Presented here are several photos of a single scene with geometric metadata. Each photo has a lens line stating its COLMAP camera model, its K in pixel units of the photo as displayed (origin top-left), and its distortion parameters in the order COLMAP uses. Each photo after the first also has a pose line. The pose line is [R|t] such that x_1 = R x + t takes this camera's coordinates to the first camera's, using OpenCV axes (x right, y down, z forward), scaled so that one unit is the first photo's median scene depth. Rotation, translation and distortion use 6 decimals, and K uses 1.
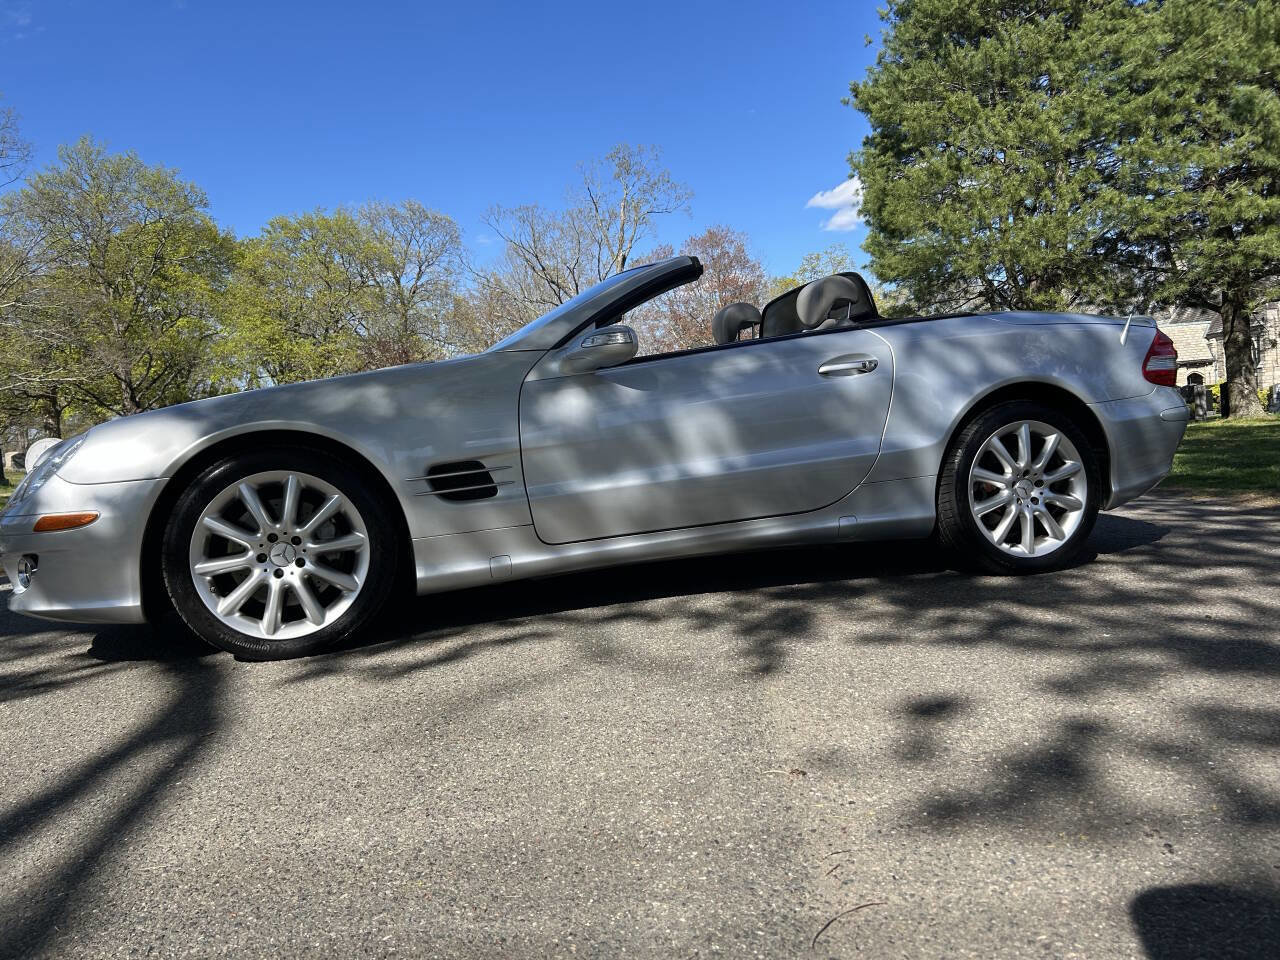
lens RADIAL K [[976.4, 0, 647.6], [0, 976.4, 483.0], [0, 0, 1]] dist [0.047314, -0.053052]
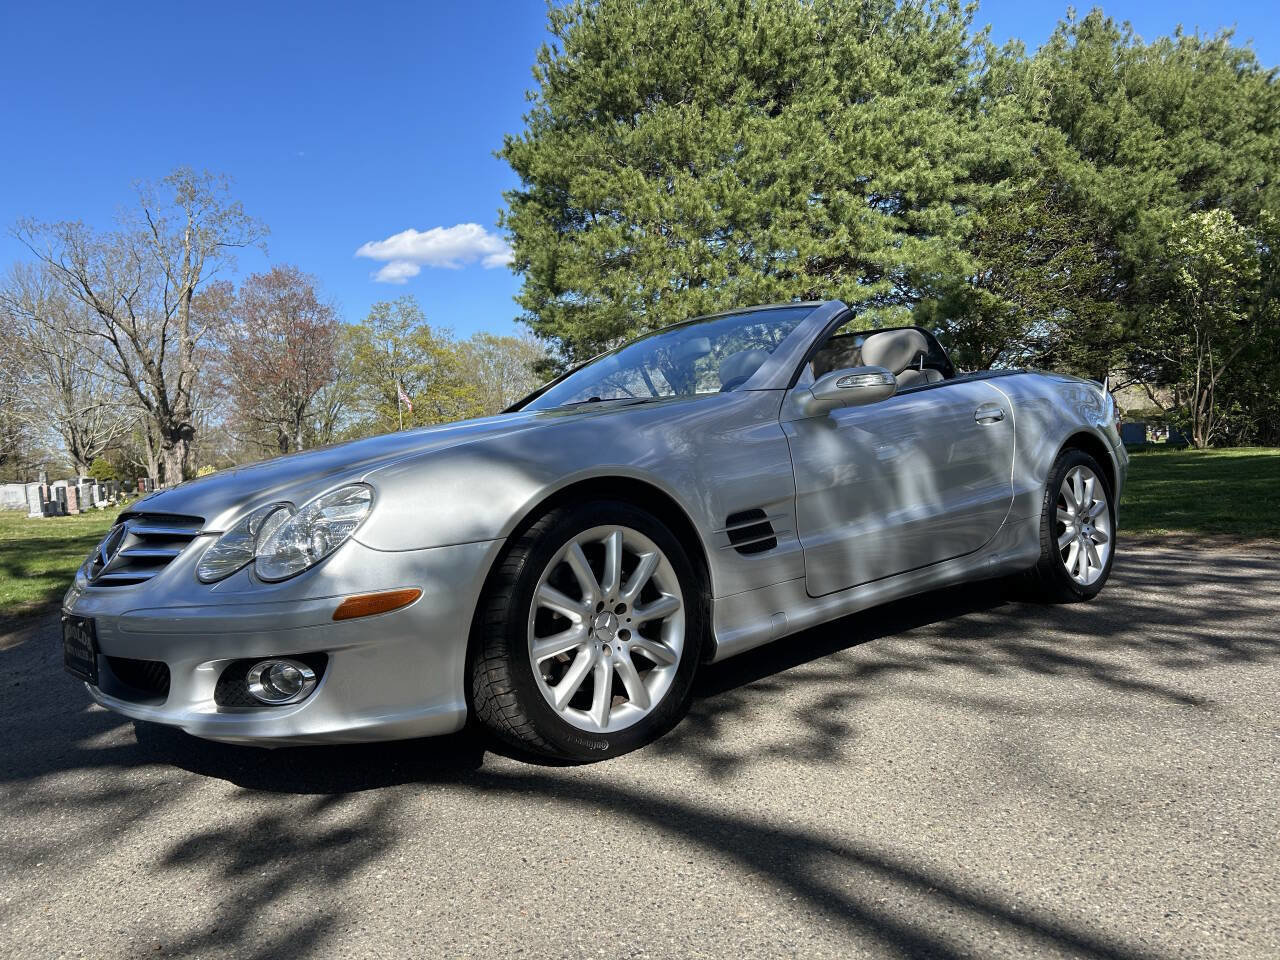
lens RADIAL K [[976.4, 0, 647.6], [0, 976.4, 483.0], [0, 0, 1]] dist [0.047314, -0.053052]
pose [[0.897626, -0.008695, 0.440671, -0.630786], [0.031959, 0.998458, -0.045398, -0.008334], [-0.439597, 0.054834, 0.896520, 0.220362]]
